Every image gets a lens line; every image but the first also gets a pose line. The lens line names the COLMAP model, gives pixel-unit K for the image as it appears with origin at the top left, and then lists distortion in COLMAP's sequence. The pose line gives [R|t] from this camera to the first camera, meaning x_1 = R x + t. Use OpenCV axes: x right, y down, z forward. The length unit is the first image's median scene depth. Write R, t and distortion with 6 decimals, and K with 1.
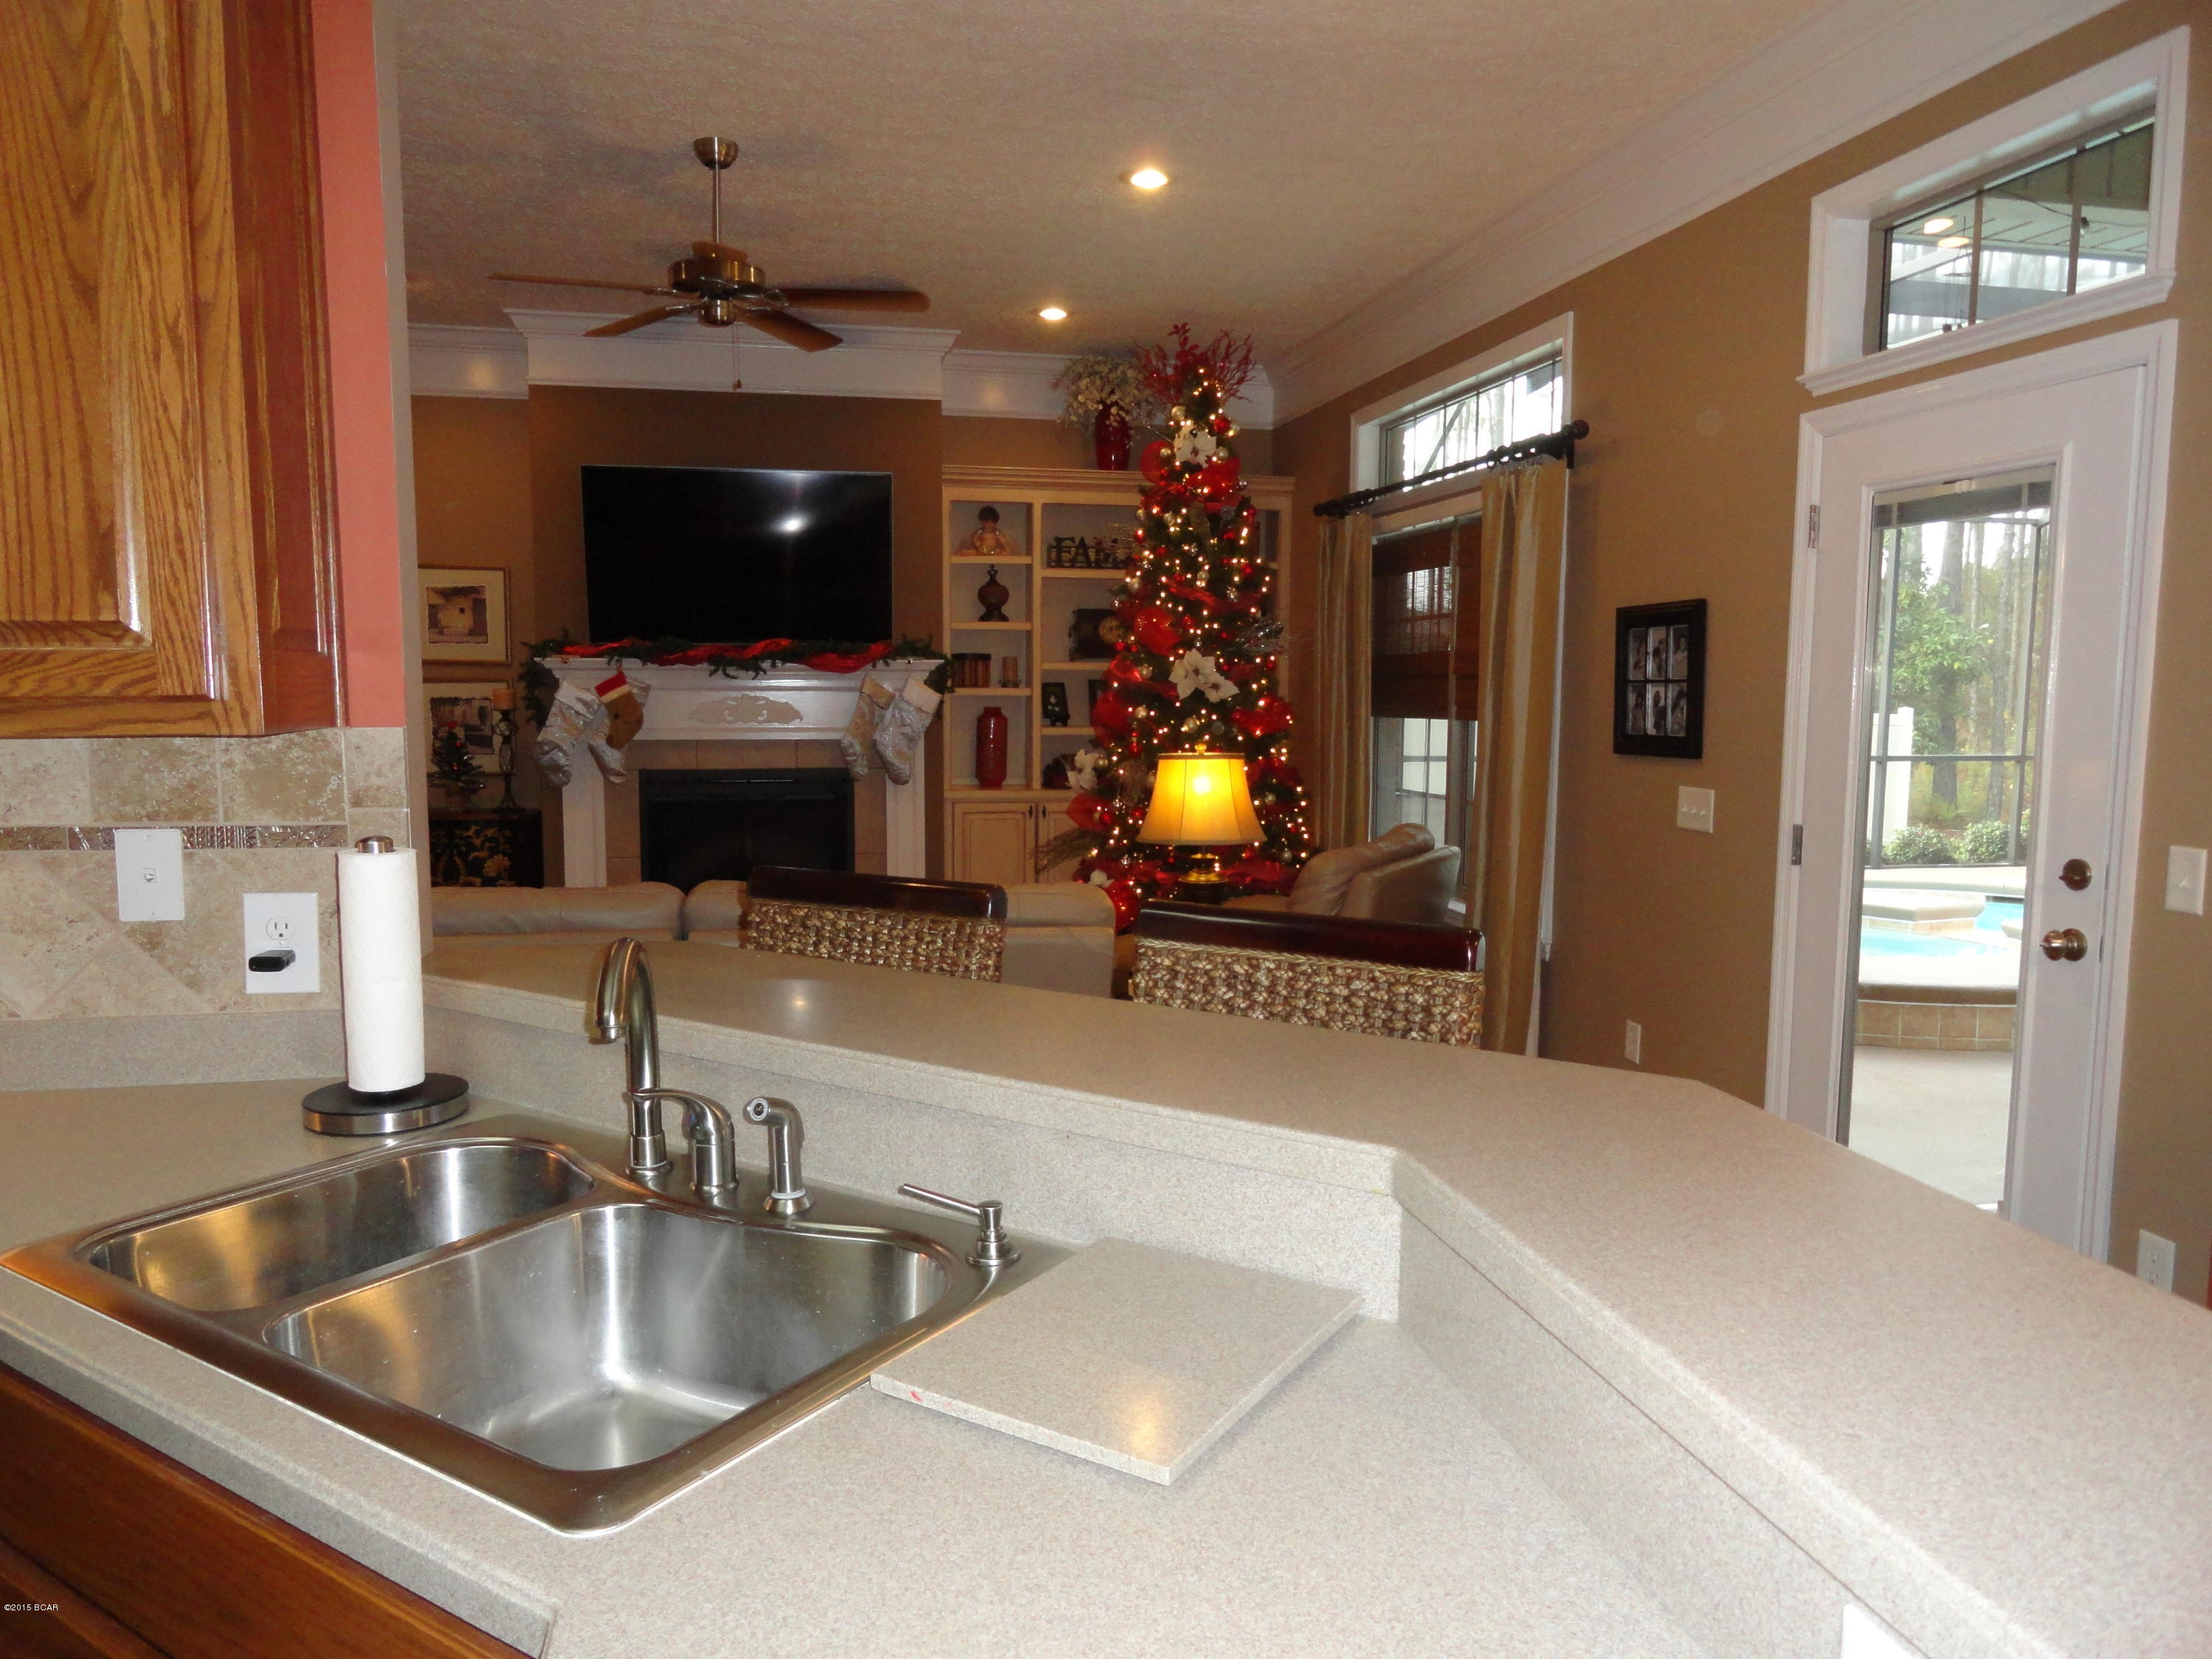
lens RADIAL K [[1511.3, 0, 1106.0], [0, 1511.3, 829.5], [0, 0, 1]] dist [-0.002979, 0.004291]
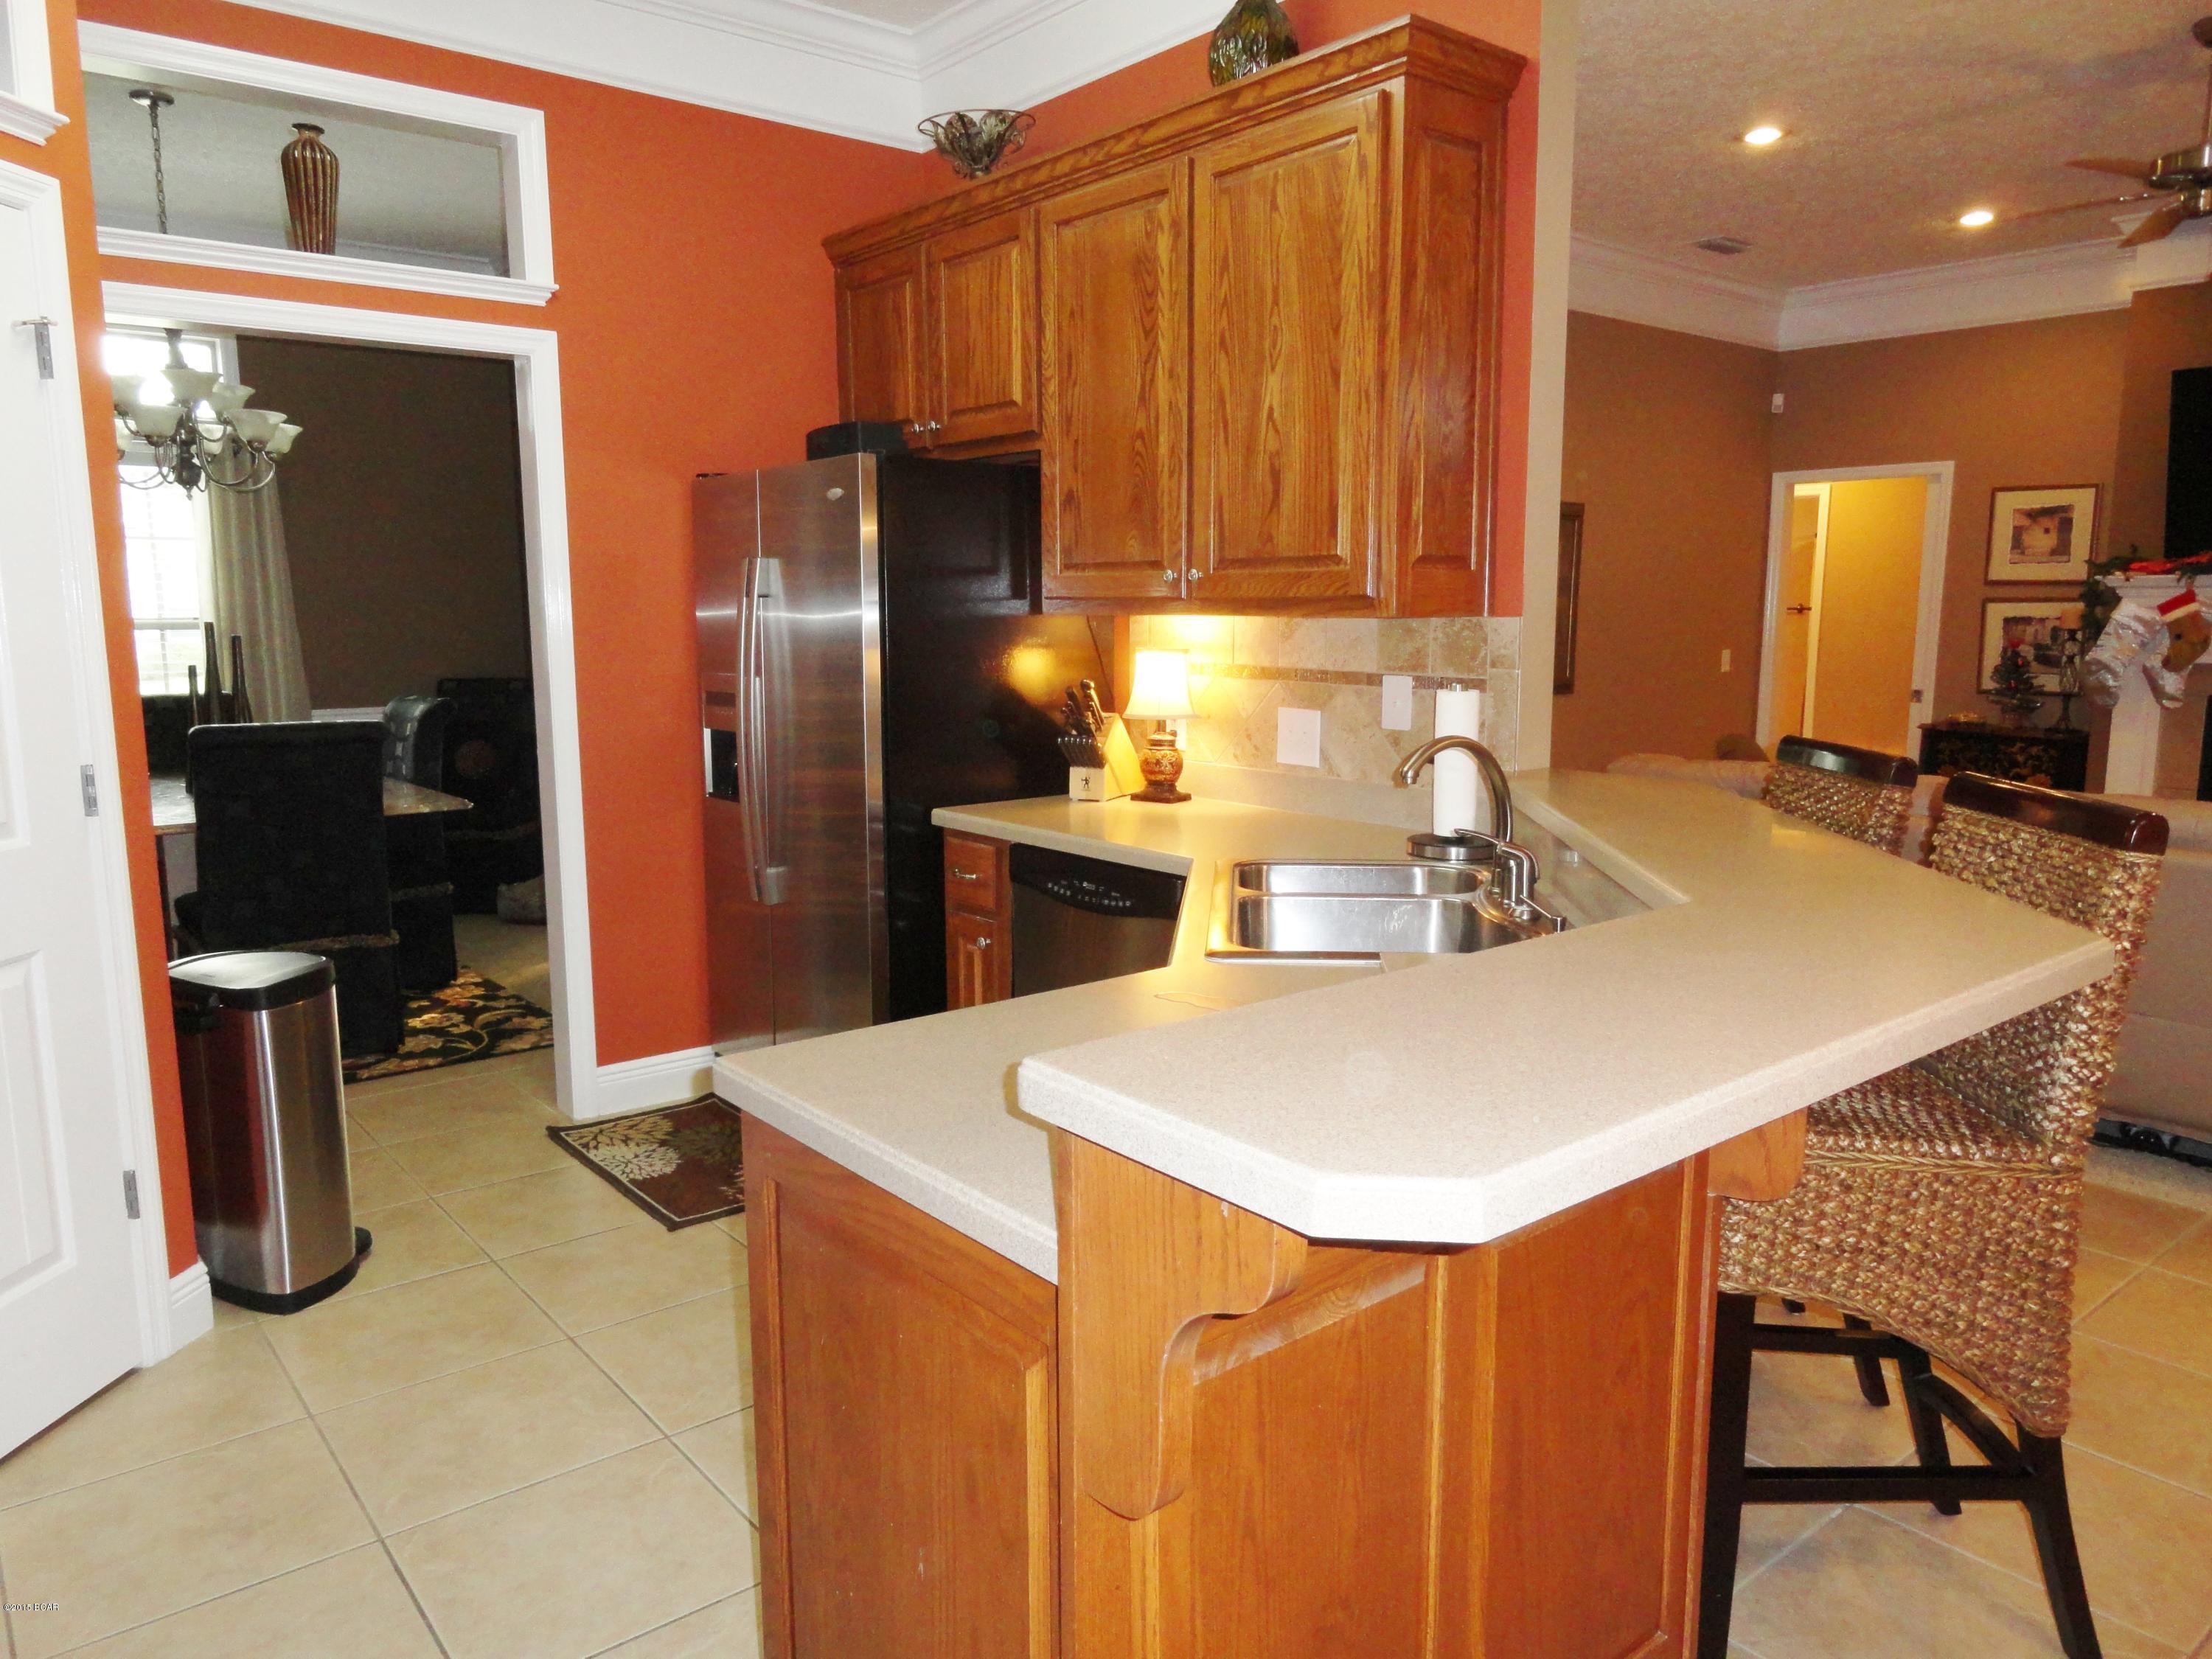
lens RADIAL K [[1511.3, 0, 1106.0], [0, 1511.3, 829.5], [0, 0, 1]] dist [-0.002979, 0.004291]
pose [[0.461993, 0.124342, -0.878124, 0.207763], [-0.084404, 0.991793, 0.096031, 0.010106], [0.882858, 0.029752, 0.468697, -0.025876]]
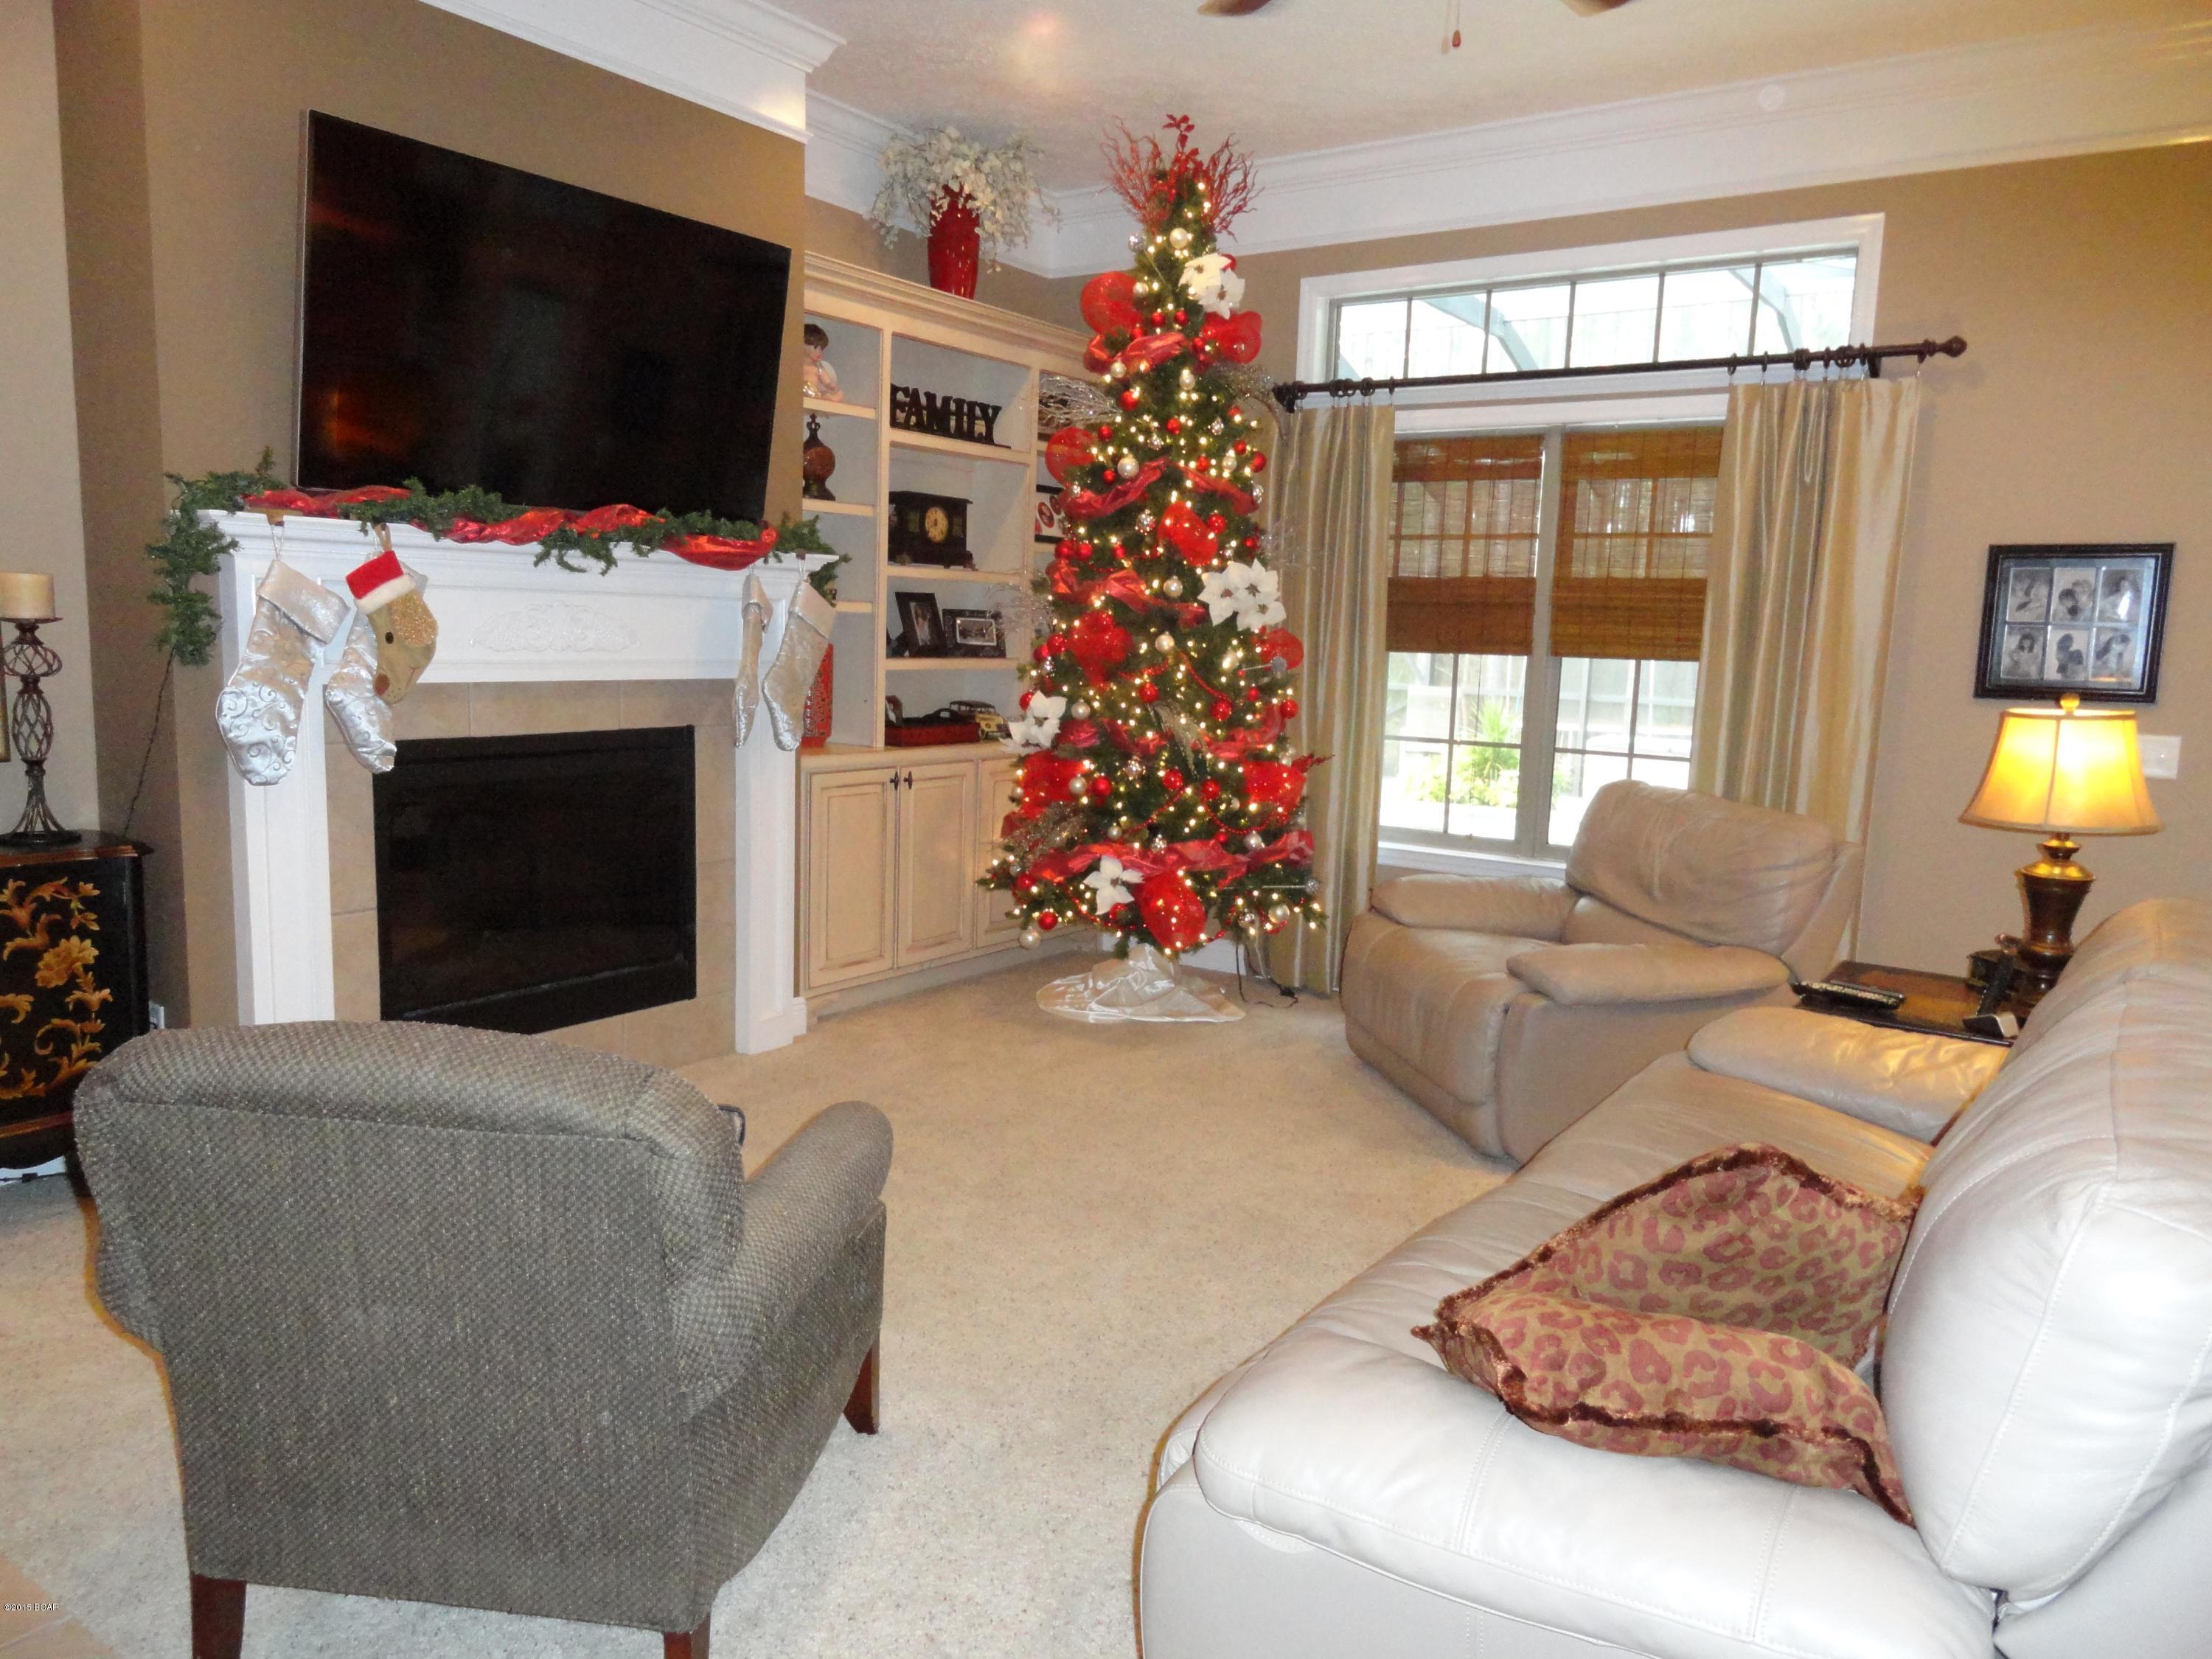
lens RADIAL K [[1511.3, 0, 1106.0], [0, 1511.3, 829.5], [0, 0, 1]] dist [-0.002979, 0.004291]
pose [[0.733351, -0.072984, 0.675921, -0.494126], [0.037108, 0.997036, 0.067395, -0.036341], [-0.678837, -0.024342, 0.733886, 0.465532]]
